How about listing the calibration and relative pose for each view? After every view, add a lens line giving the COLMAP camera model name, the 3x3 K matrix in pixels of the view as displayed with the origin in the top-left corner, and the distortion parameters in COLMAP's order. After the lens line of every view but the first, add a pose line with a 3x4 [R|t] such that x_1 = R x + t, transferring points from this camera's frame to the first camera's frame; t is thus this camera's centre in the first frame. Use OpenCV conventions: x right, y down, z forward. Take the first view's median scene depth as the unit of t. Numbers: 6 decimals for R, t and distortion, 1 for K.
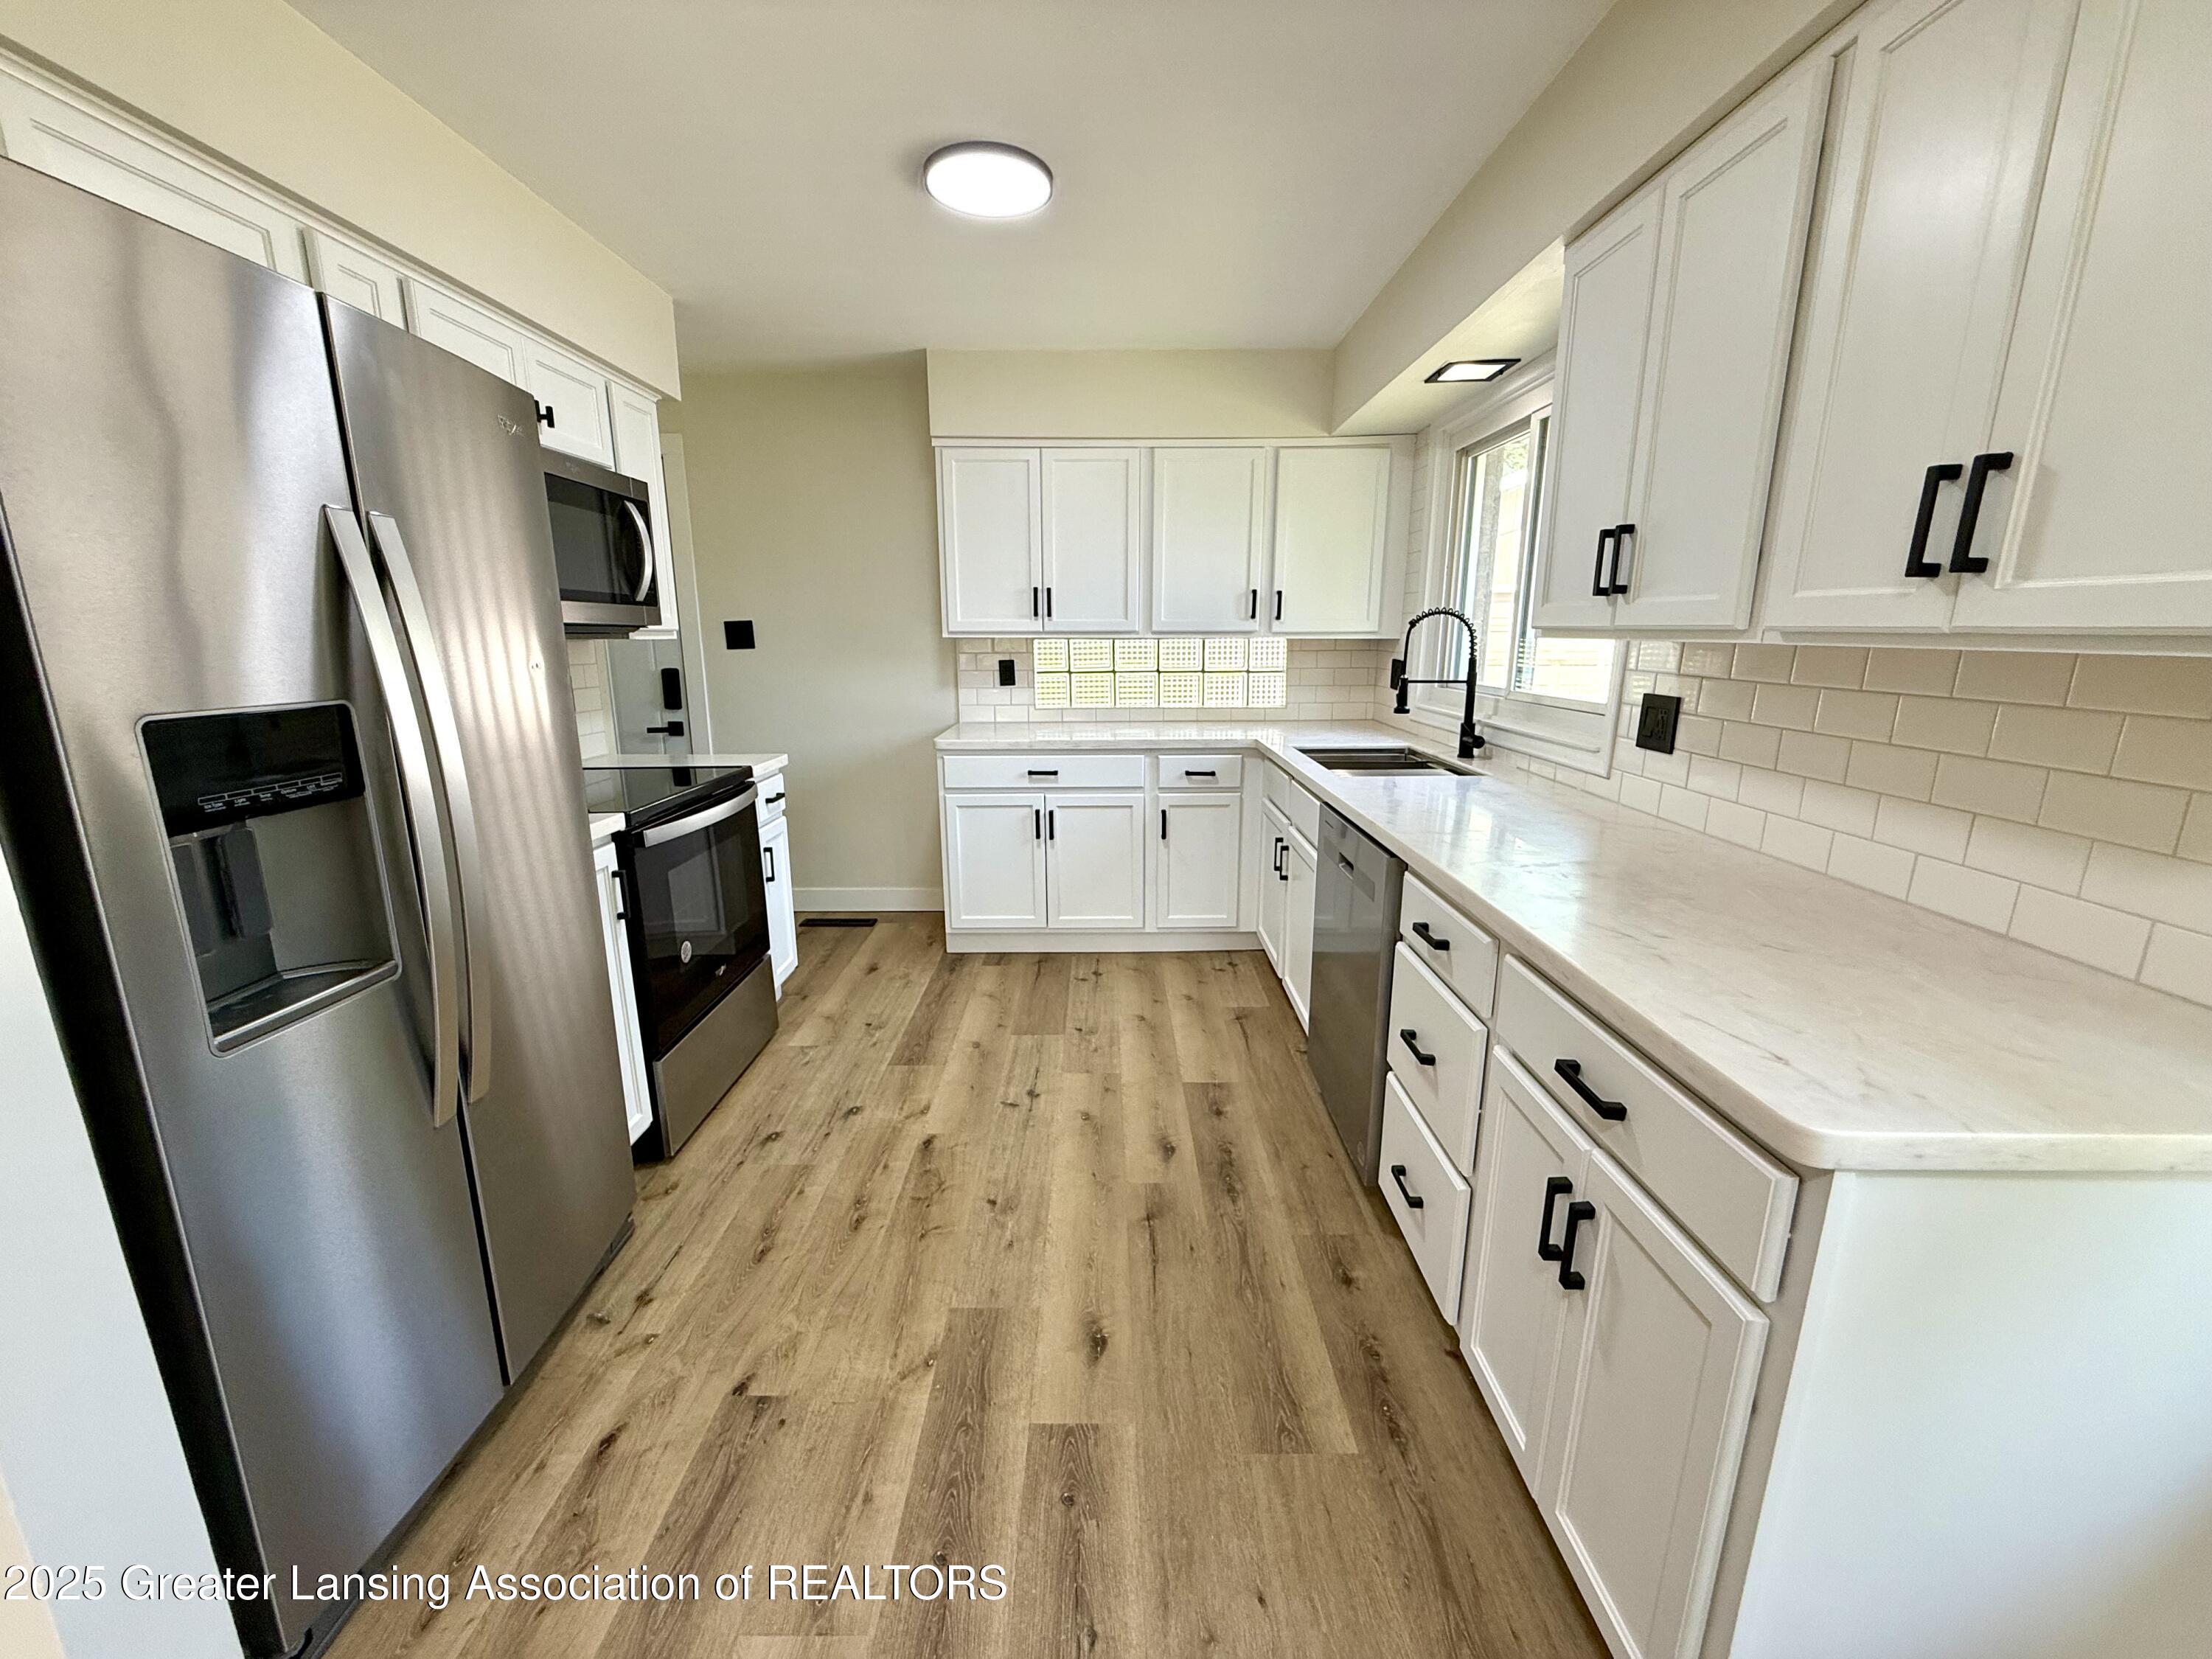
lens RADIAL K [[881.5, 0, 1099.4], [0, 881.5, 823.8], [0, 0, 1]] dist [0.000581, 0.000040]
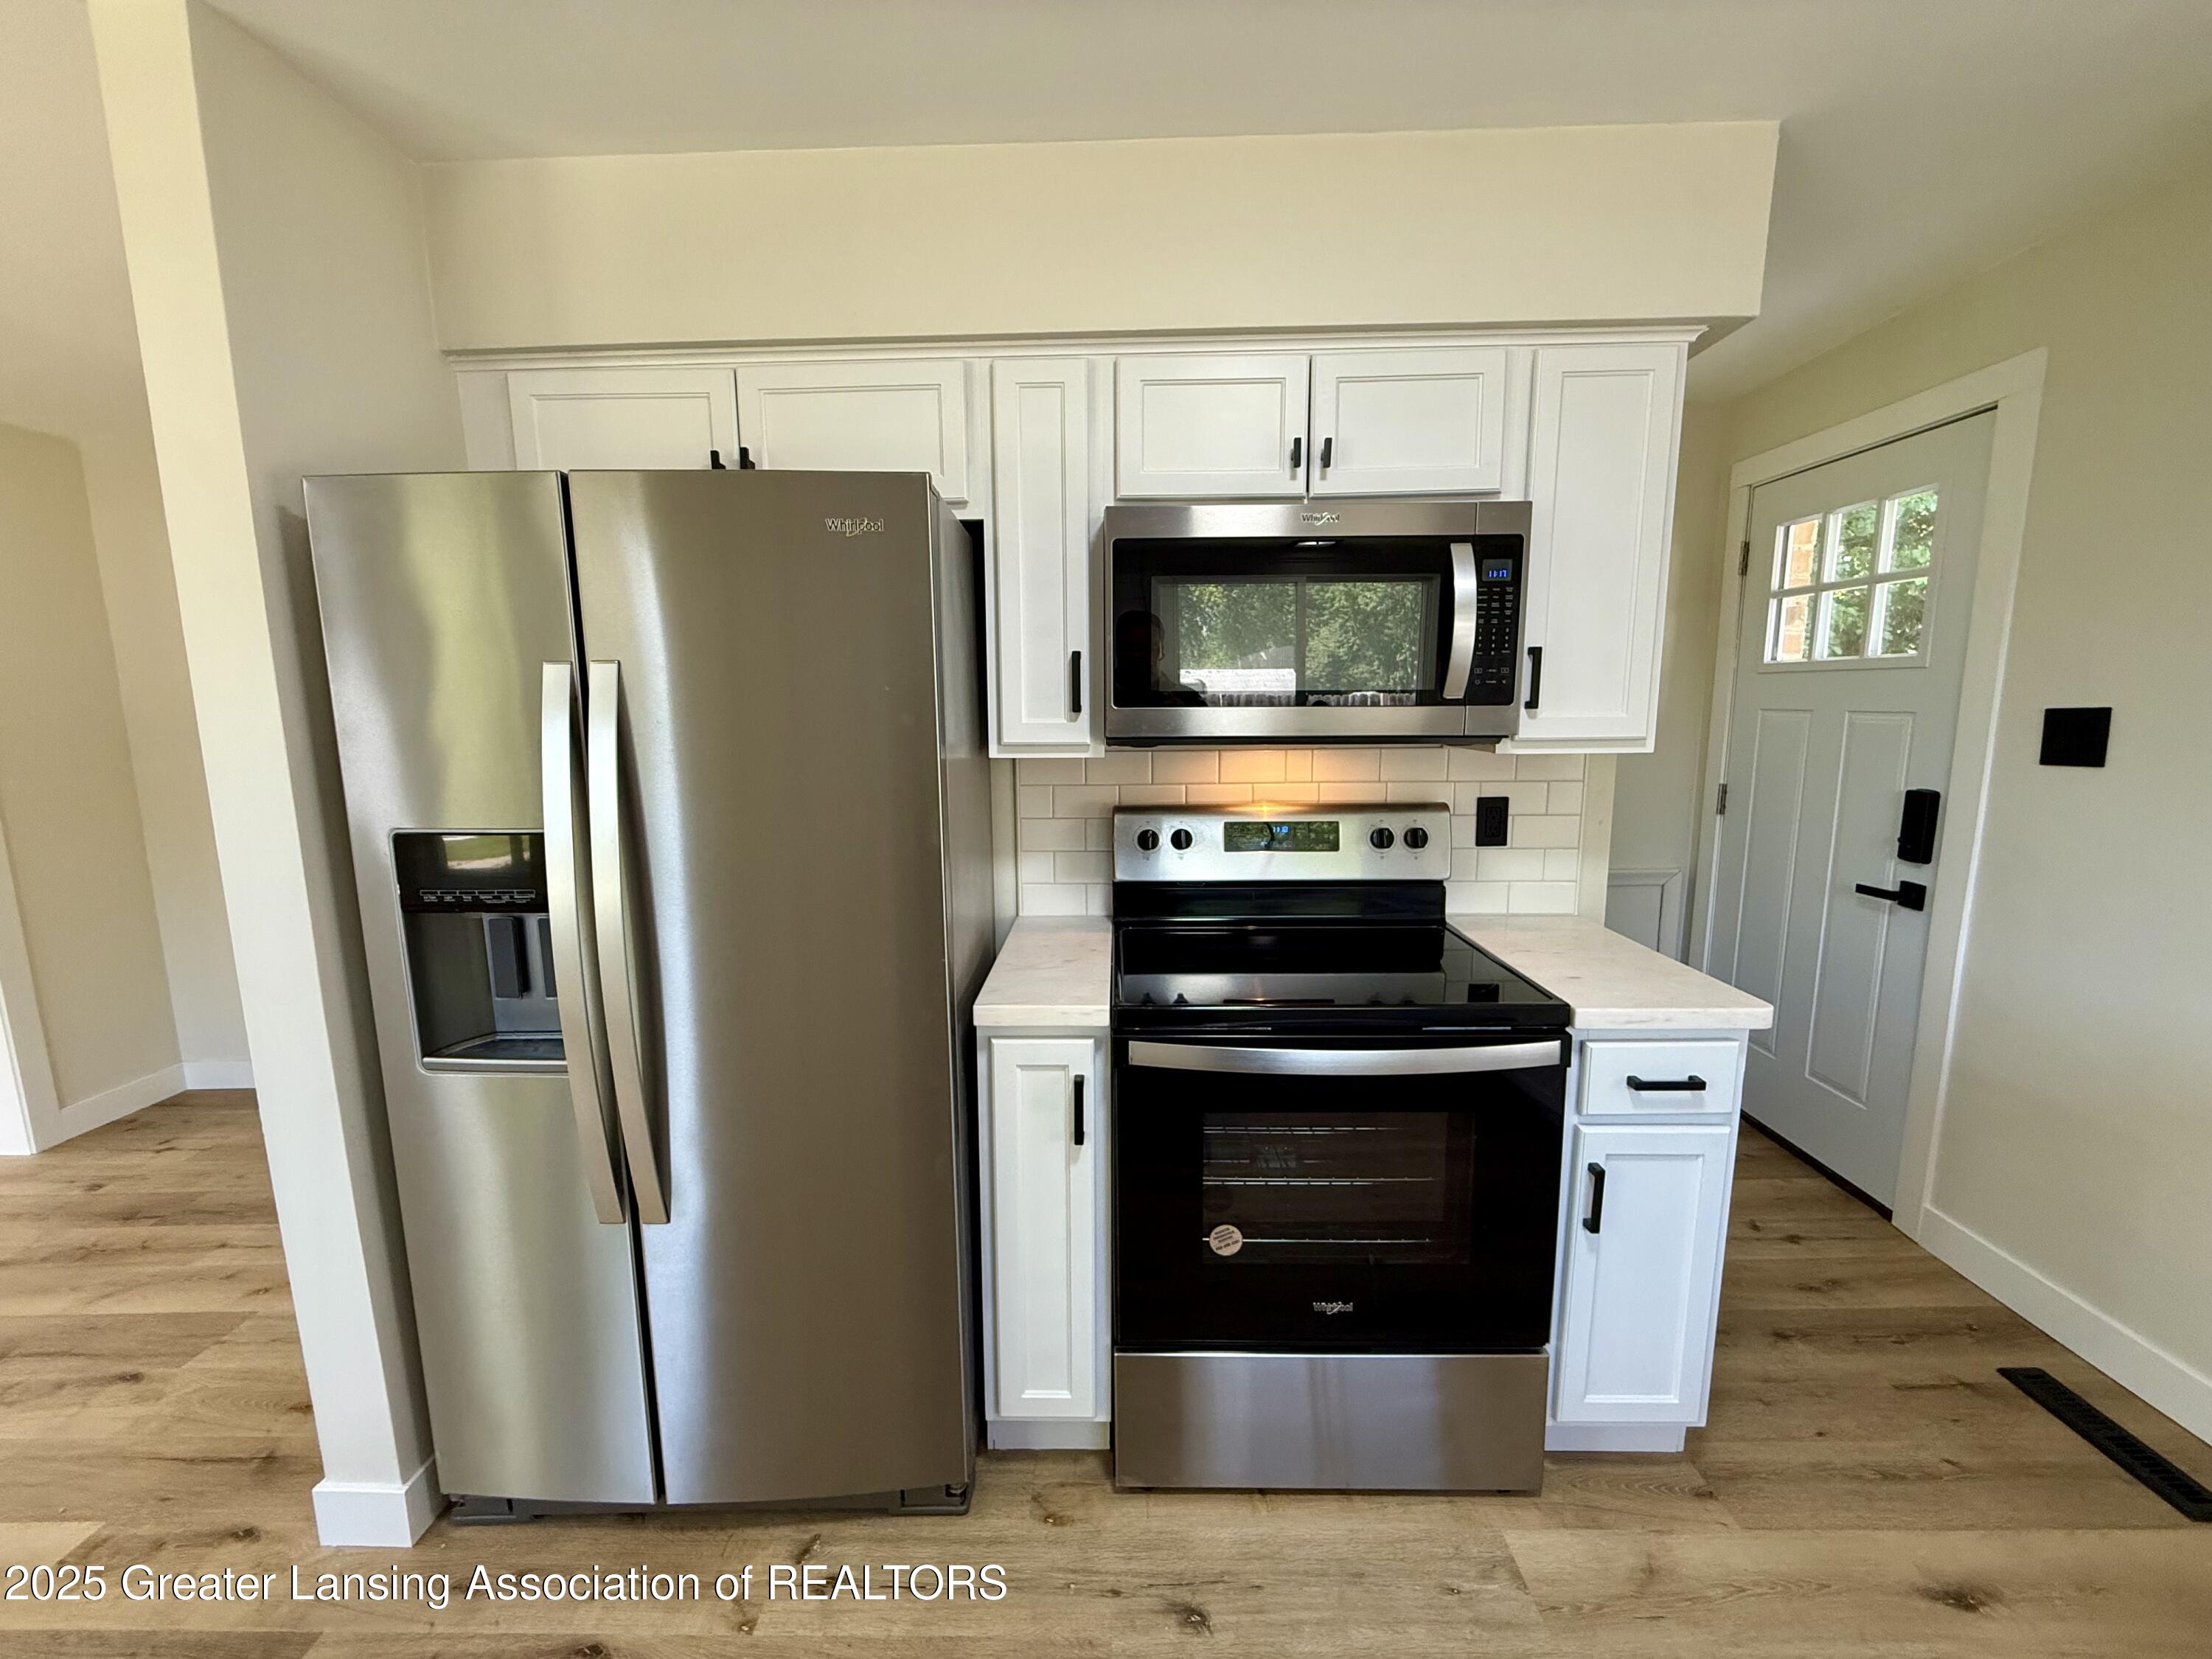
lens RADIAL K [[881.5, 0, 1100.1], [0, 881.5, 832.2], [0, 0, 1]] dist [0.000581, 0.000040]
pose [[-0.013559, 0.150472, -0.988521, 0.075446], [-0.199980, 0.968230, 0.150126, -0.131070], [0.979706, 0.199720, 0.016963, 0.489106]]
